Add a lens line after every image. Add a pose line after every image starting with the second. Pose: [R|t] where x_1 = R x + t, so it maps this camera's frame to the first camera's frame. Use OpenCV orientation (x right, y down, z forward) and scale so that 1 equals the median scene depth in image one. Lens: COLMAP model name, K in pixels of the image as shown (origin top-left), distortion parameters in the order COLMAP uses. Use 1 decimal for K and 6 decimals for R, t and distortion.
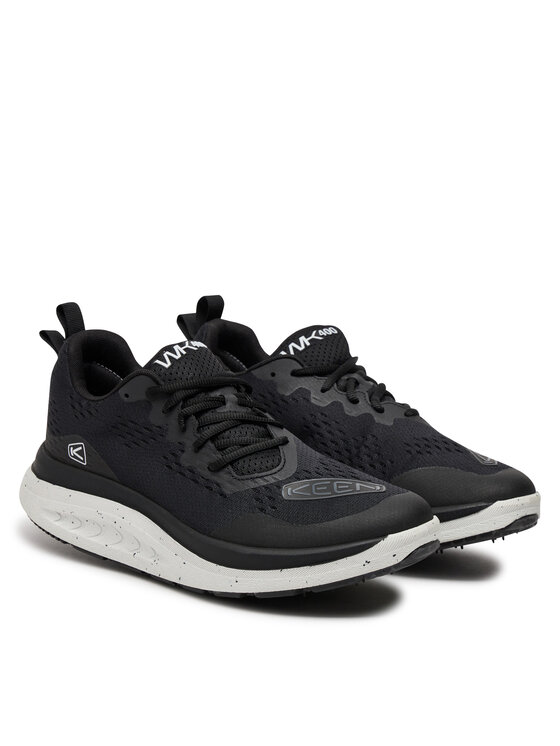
lens RADIAL K [[2191.7, 0, 278.8], [0, 2191.7, 373.1], [0, 0, 1]] dist [0.809282, 0.000000]
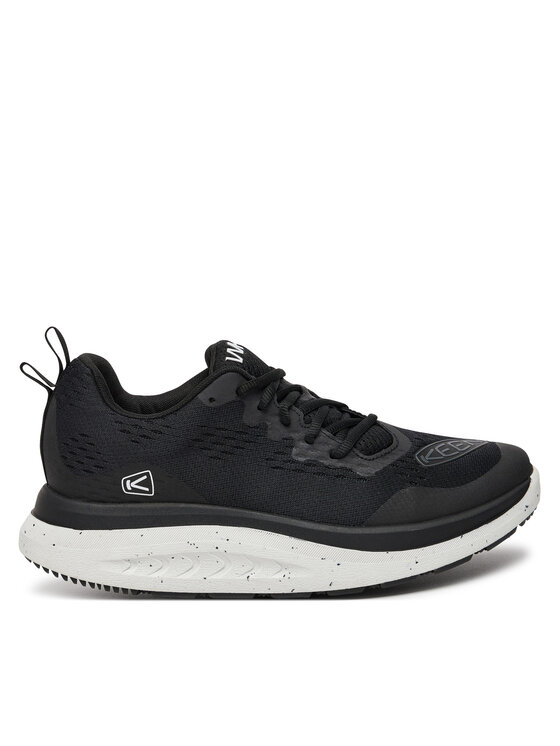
lens RADIAL K [[1101.6, 0, 280.1], [0, 1101.6, 372.9], [0, 0, 1]] dist [-0.087071, 0.000000]
pose [[0.725173, -0.129395, 0.676299, -0.345839], [0.206693, 0.977796, -0.034550, 0.020571], [-0.656812, 0.164841, 0.735816, 0.666697]]
